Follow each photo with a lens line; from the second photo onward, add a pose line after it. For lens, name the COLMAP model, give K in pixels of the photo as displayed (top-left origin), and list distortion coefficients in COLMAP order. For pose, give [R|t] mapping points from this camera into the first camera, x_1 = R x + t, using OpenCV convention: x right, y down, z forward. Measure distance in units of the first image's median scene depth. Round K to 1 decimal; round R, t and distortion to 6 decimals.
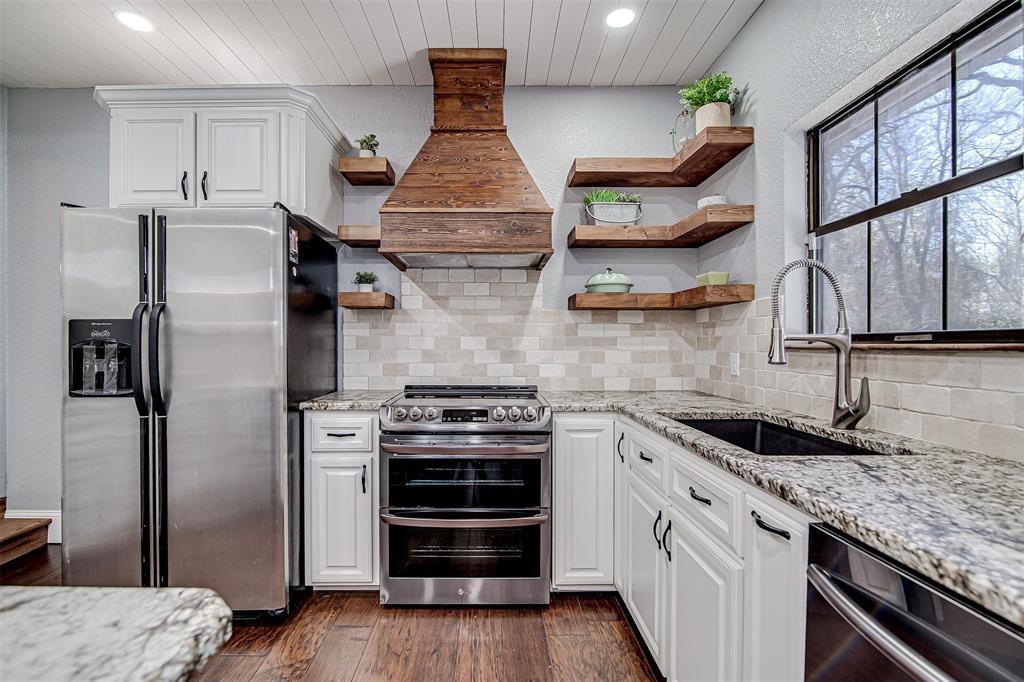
lens RADIAL K [[474.4, 0, 494.3], [0, 474.4, 344.5], [0, 0, 1]] dist [-0.000721, -0.000034]
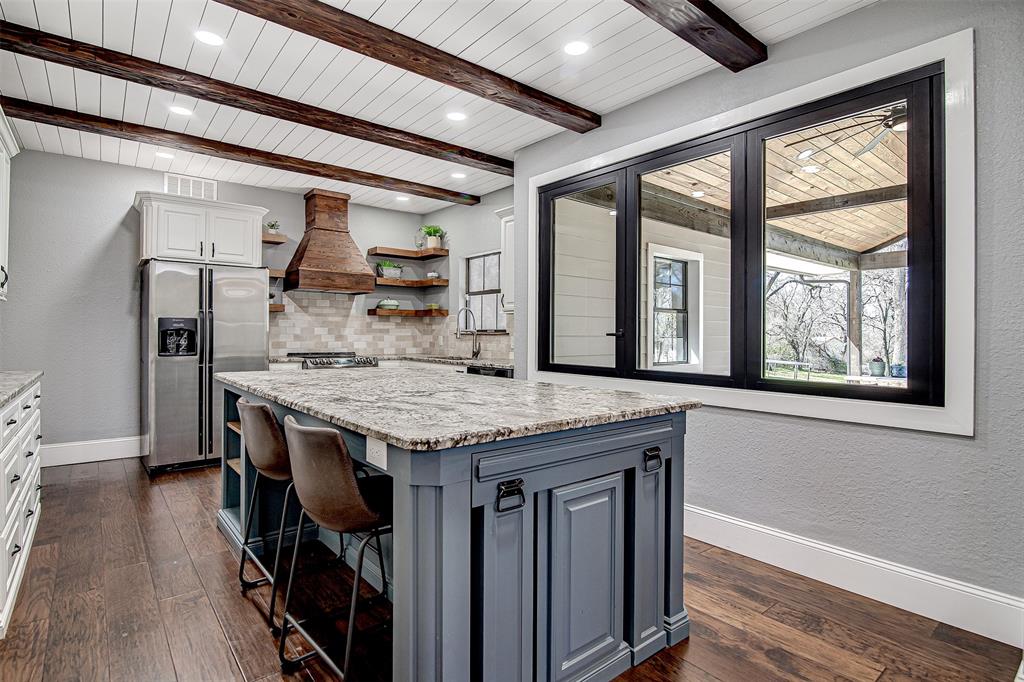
lens RADIAL K [[514.8, 0, 511.2], [0, 514.8, 331.8], [0, 0, 1]] dist [-0.018891, 0.000074]
pose [[0.774158, 0.008956, 0.632929, -0.871206], [-0.008211, 0.999958, -0.004107, 0.003101], [-0.632939, -0.002017, 0.774199, -1.260801]]
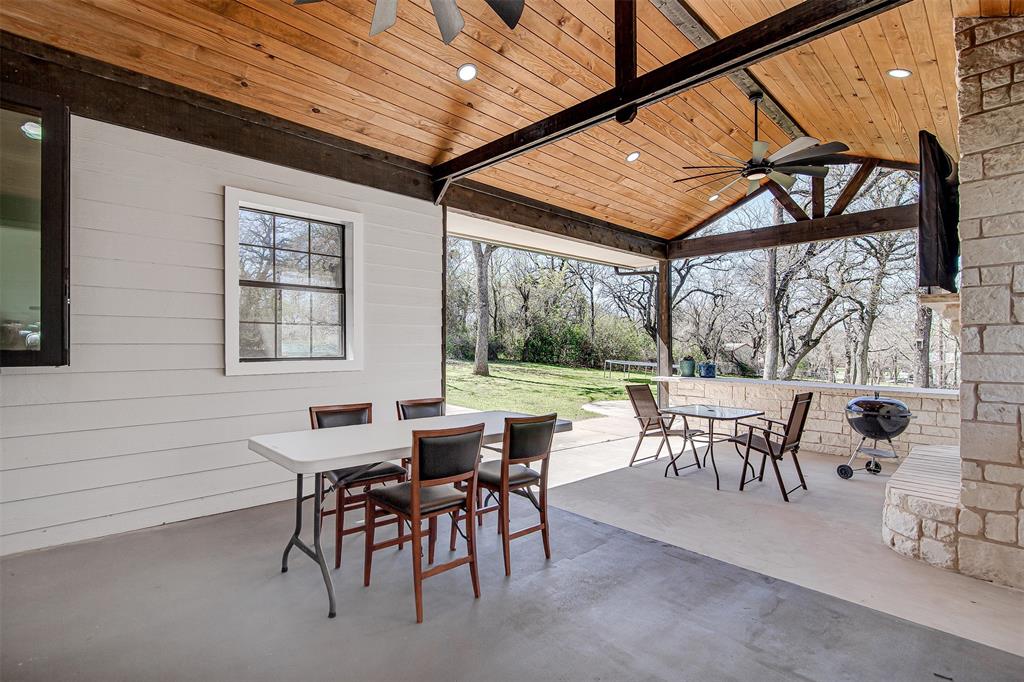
lens RADIAL K [[485.0, 0, 508.6], [0, 485.0, 334.1], [0, 0, 1]] dist [0.023457, 0.000058]
pose [[0.713830, 0.015294, 0.700152, 0.524732], [-0.001324, 0.999789, -0.020489, 0.080044], [-0.700318, 0.013698, 0.713700, -1.553620]]
